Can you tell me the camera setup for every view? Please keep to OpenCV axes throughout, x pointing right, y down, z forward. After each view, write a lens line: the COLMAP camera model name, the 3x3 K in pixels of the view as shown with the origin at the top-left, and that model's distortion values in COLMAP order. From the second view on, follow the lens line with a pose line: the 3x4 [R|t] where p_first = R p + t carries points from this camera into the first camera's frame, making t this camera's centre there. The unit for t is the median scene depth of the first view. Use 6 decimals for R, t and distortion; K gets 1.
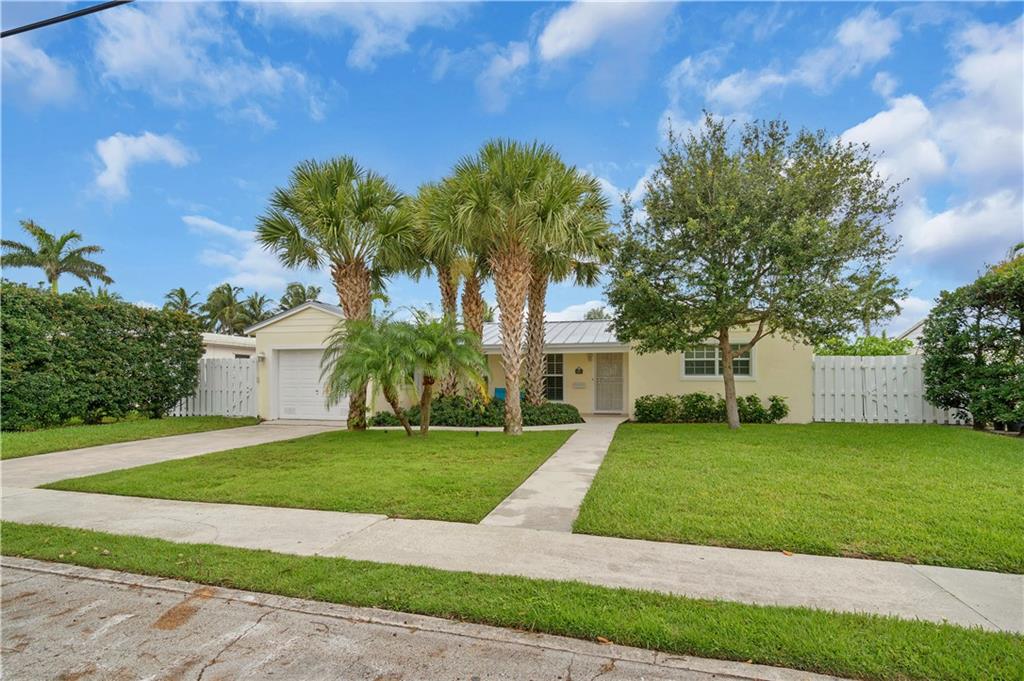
lens RADIAL K [[485.6, 0, 514.0], [0, 485.6, 371.7], [0, 0, 1]] dist [-0.001199, 0.000143]
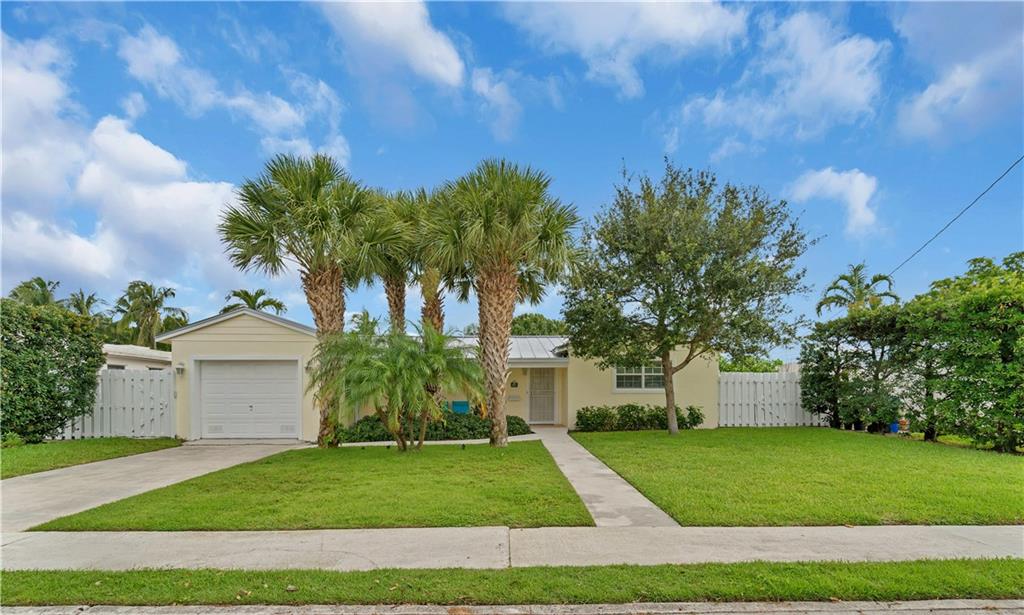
lens RADIAL K [[472.6, 0, 535.6], [0, 472.6, 389.0], [0, 0, 1]] dist [-0.004615, 0.000189]
pose [[0.958778, -0.002299, 0.284145, -0.206926], [-0.000261, 0.999960, 0.008971, -0.001803], [-0.284155, -0.008675, 0.958739, 0.010537]]
